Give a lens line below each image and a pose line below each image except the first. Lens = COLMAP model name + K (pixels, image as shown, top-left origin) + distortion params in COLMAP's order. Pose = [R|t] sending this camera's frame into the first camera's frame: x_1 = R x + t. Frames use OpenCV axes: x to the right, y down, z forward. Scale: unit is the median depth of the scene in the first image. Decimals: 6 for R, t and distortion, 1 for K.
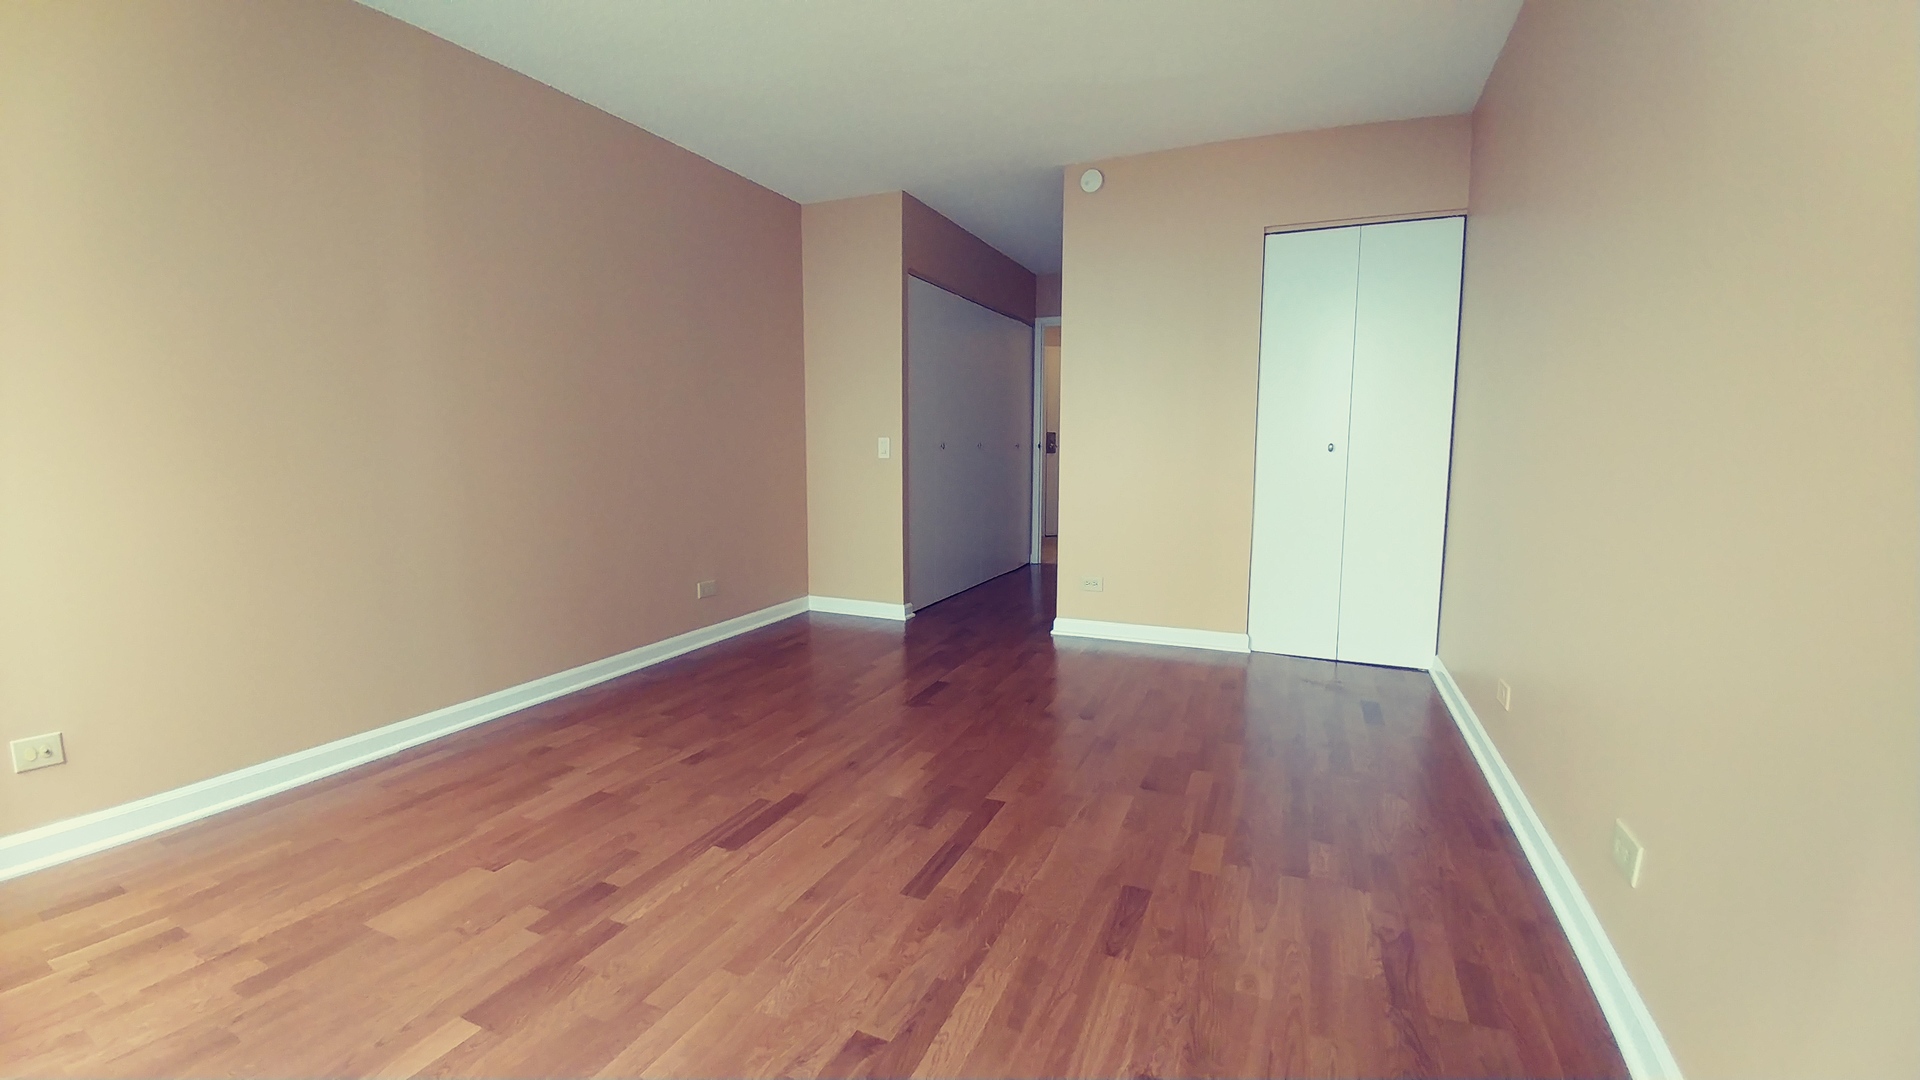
lens RADIAL K [[777.0, 0, 976.9], [0, 777.0, 542.0], [0, 0, 1]] dist [-0.008616, -0.000067]
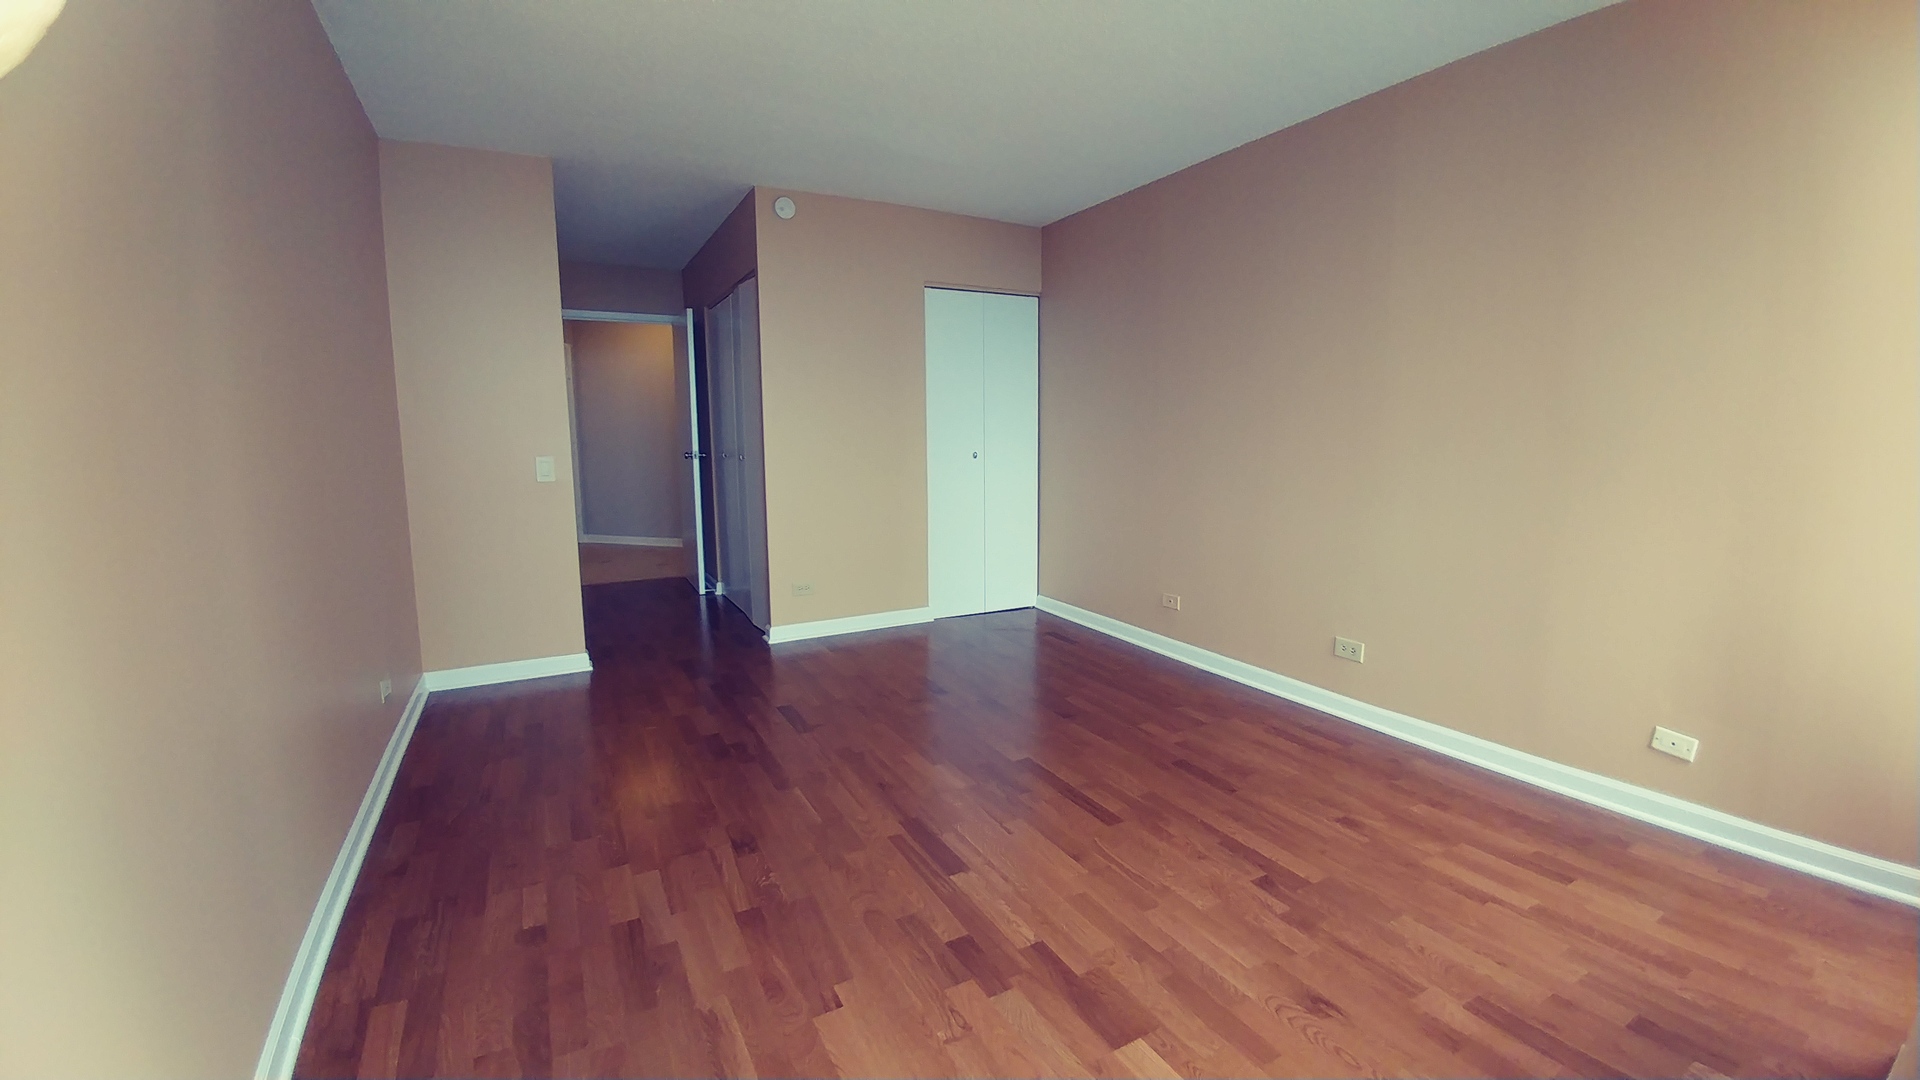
lens RADIAL K [[777.0, 0, 970.9], [0, 777.0, 533.9], [0, 0, 1]] dist [-0.008616, -0.000067]
pose [[0.620343, -0.110930, 0.776446, -0.938445], [0.108358, 0.992576, 0.055236, -0.096124], [-0.776810, 0.049869, 0.627758, 0.277414]]
